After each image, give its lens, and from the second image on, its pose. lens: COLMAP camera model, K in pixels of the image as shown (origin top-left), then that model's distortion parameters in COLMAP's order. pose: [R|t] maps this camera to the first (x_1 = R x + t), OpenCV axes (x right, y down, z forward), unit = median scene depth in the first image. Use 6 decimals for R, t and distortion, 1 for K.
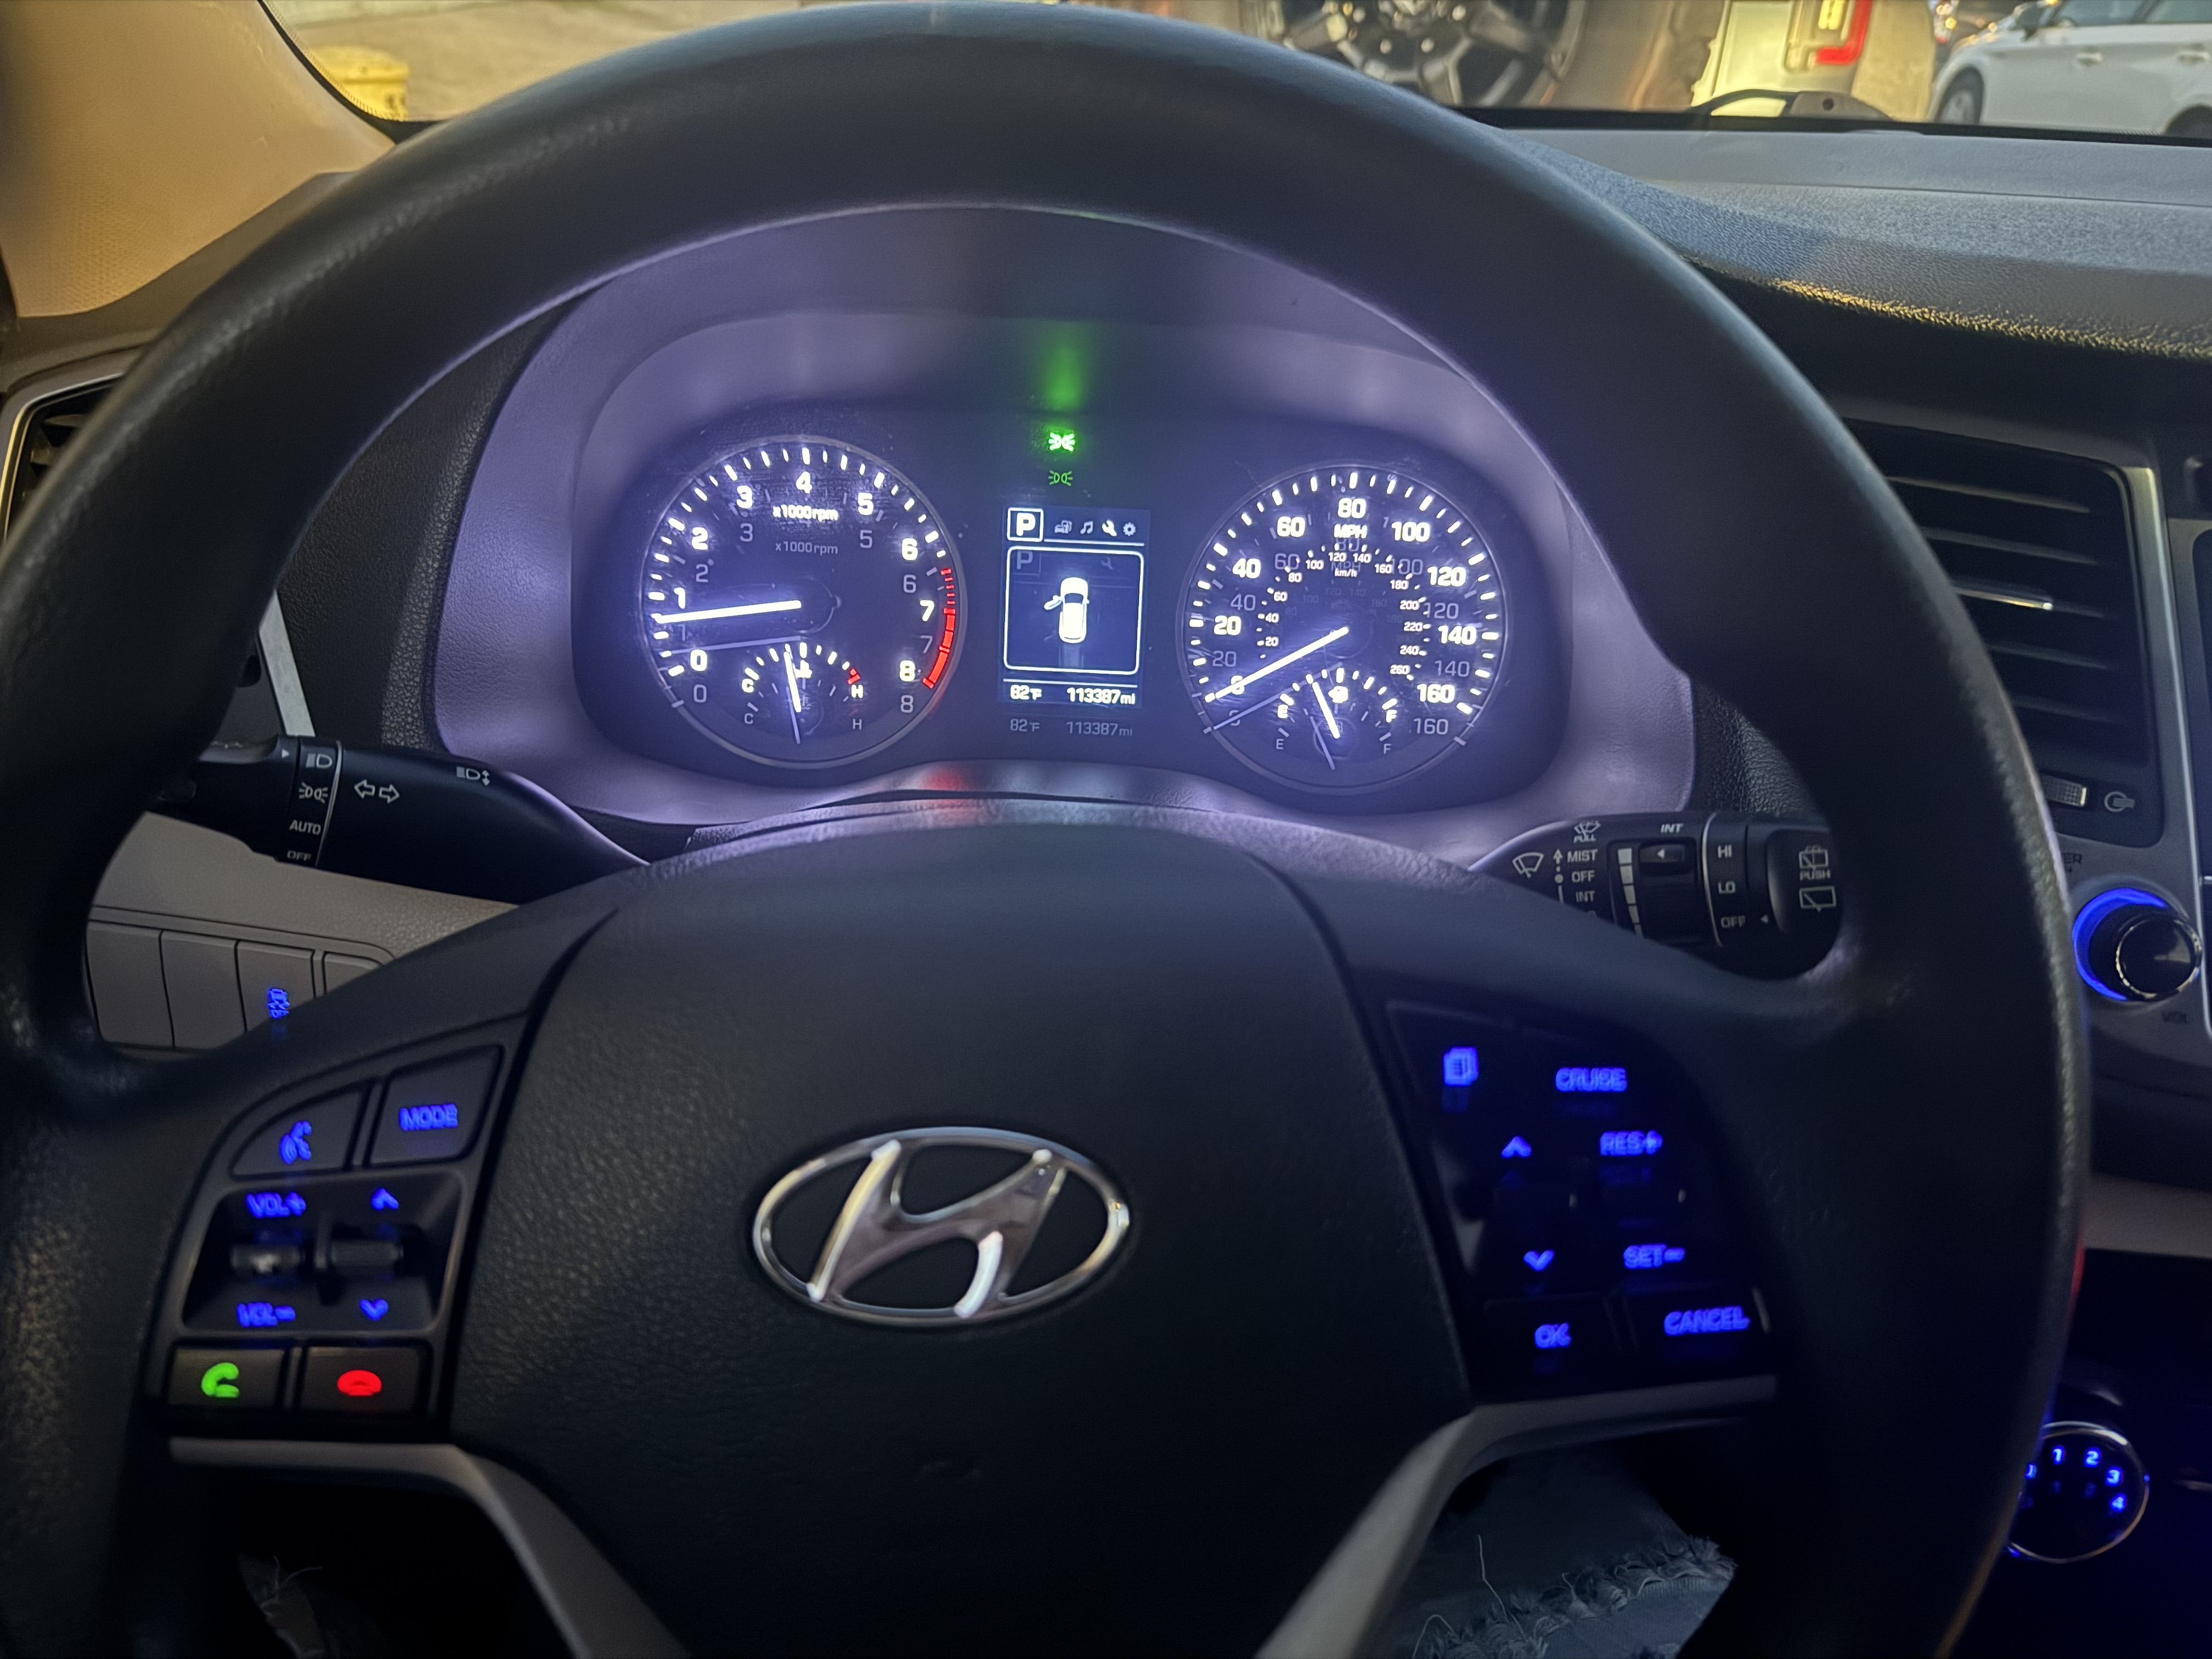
lens RADIAL K [[1501.5, 0, 1106.0], [0, 1501.5, 829.5], [0, 0, 1]] dist [-0.068041, 0.000127]
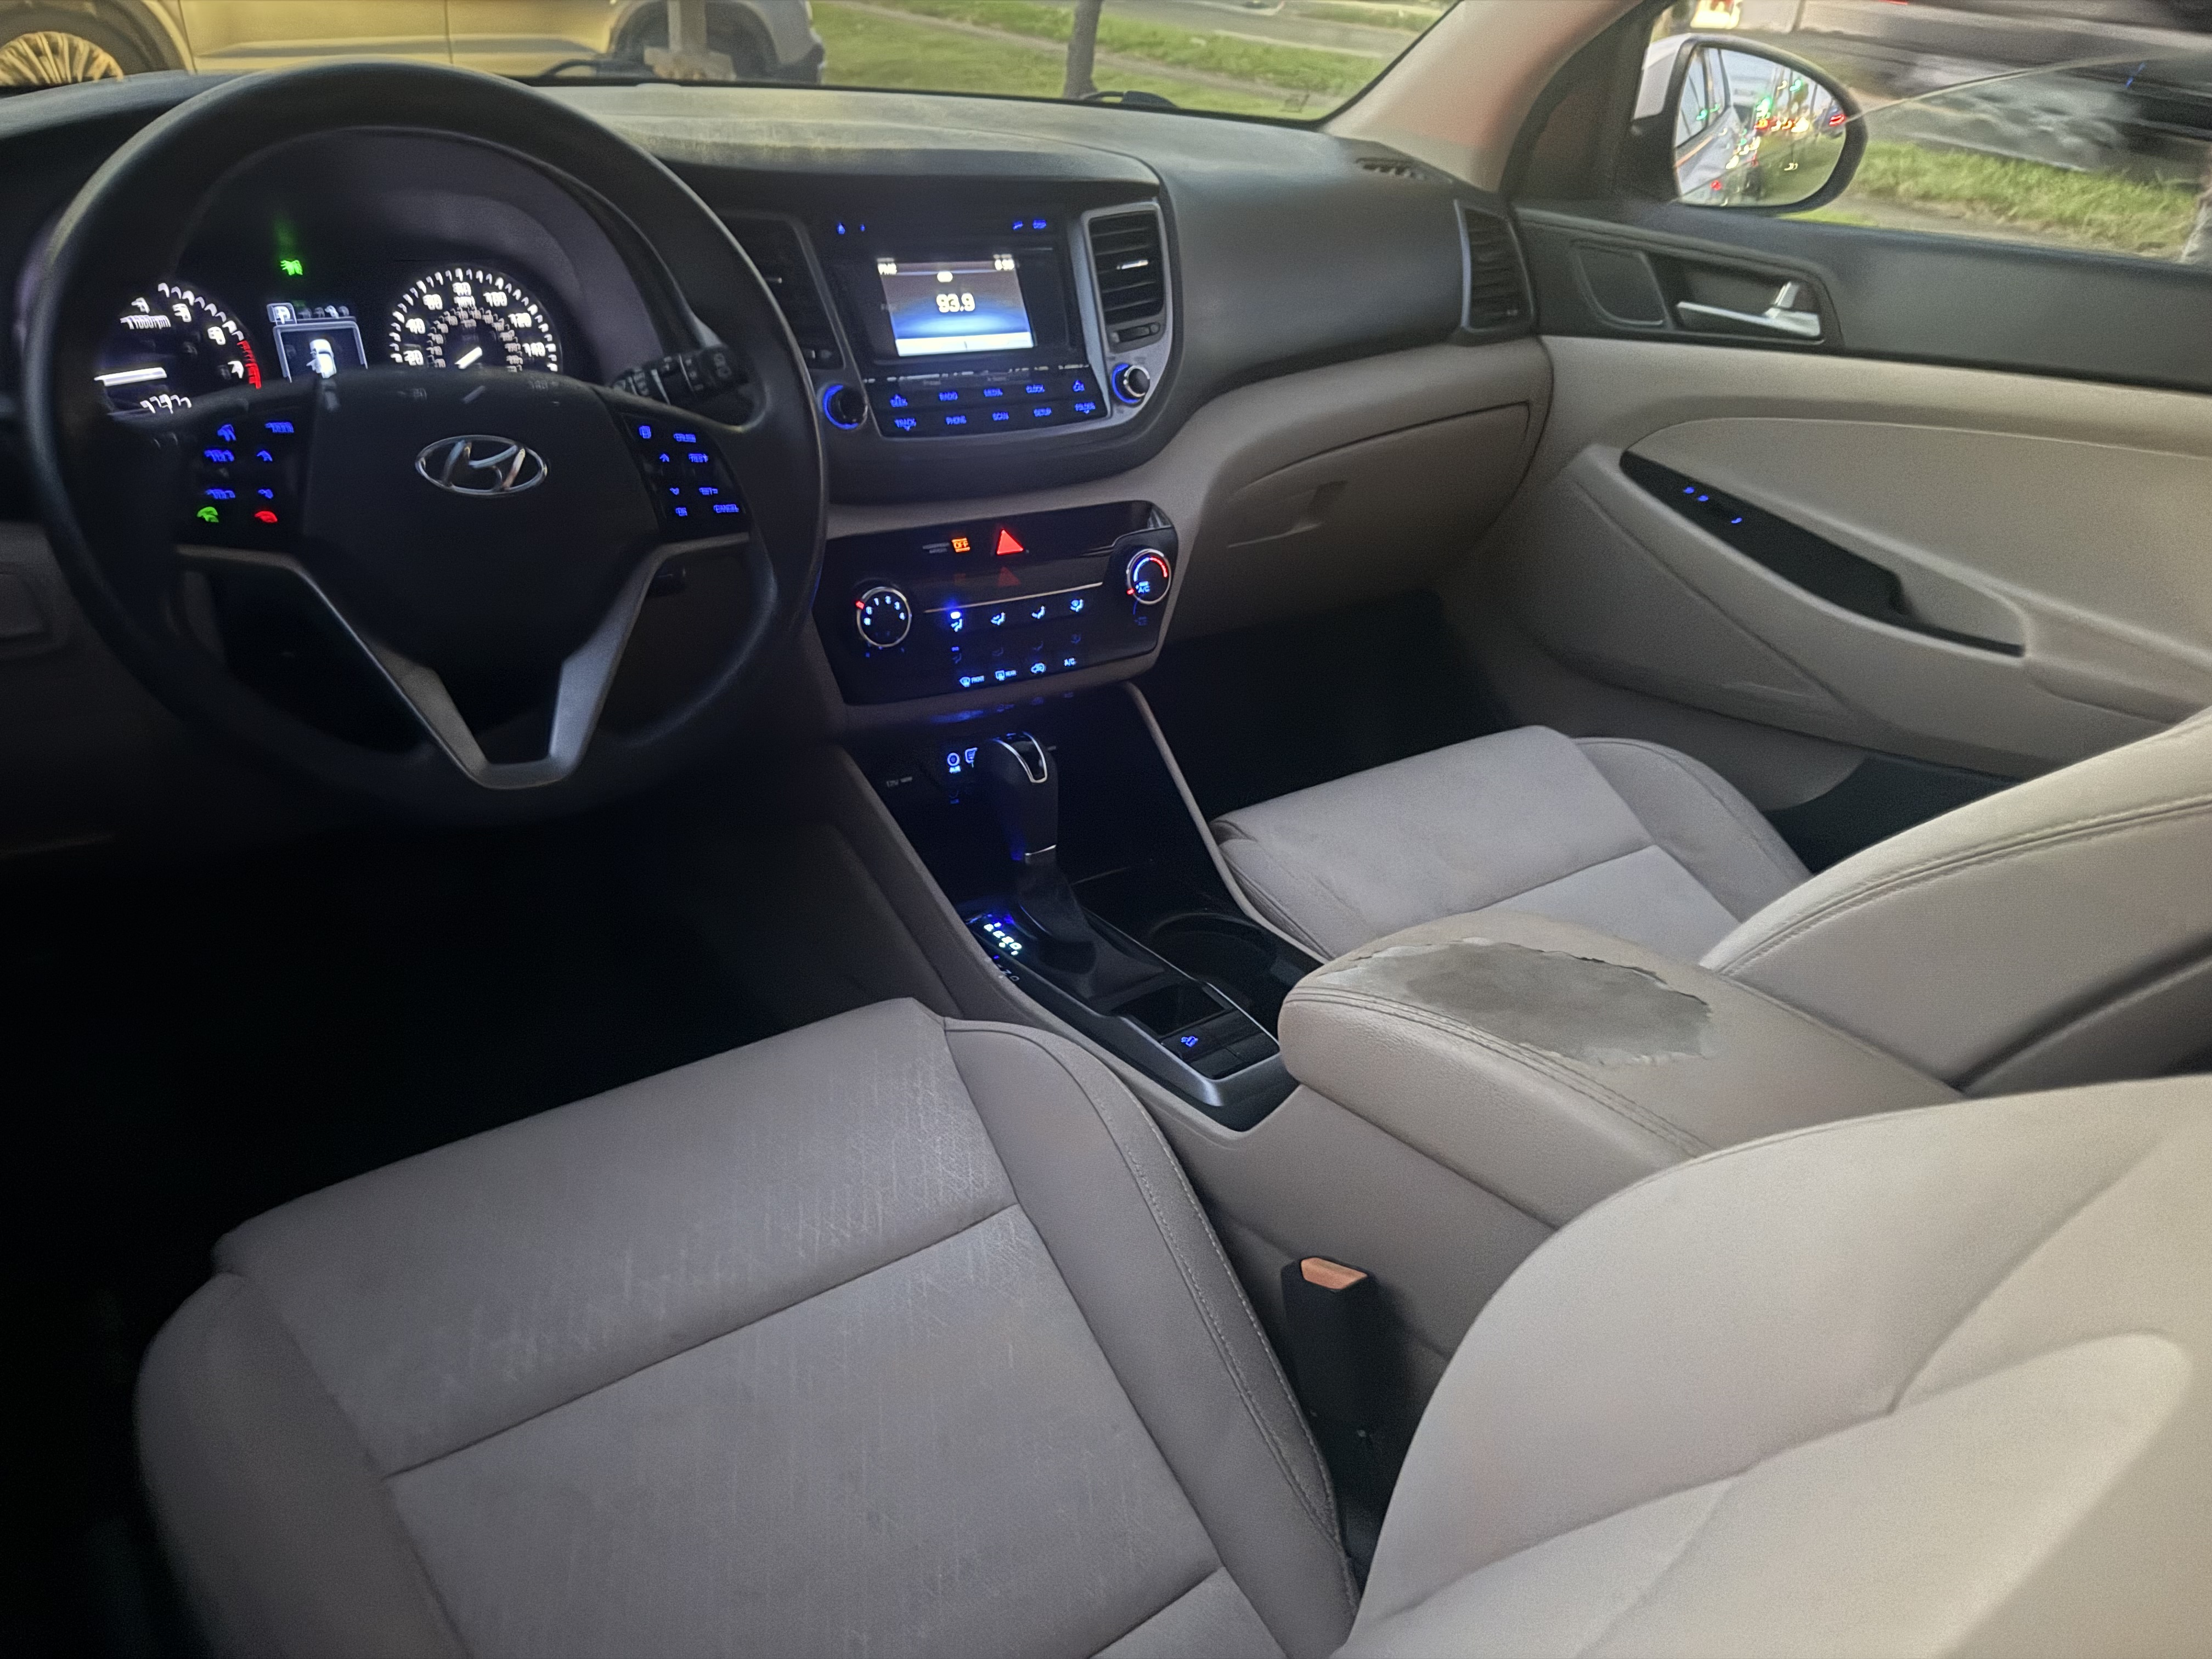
lens RADIAL K [[1564.5, 0, 1111.8], [0, 1564.5, 855.2], [0, 0, 1]] dist [0.035550, -0.099337]
pose [[0.763750, -0.279605, 0.581813, -0.580881], [0.245921, 0.959382, 0.138234, 0.416263], [-0.596832, 0.037504, 0.801489, -1.106697]]
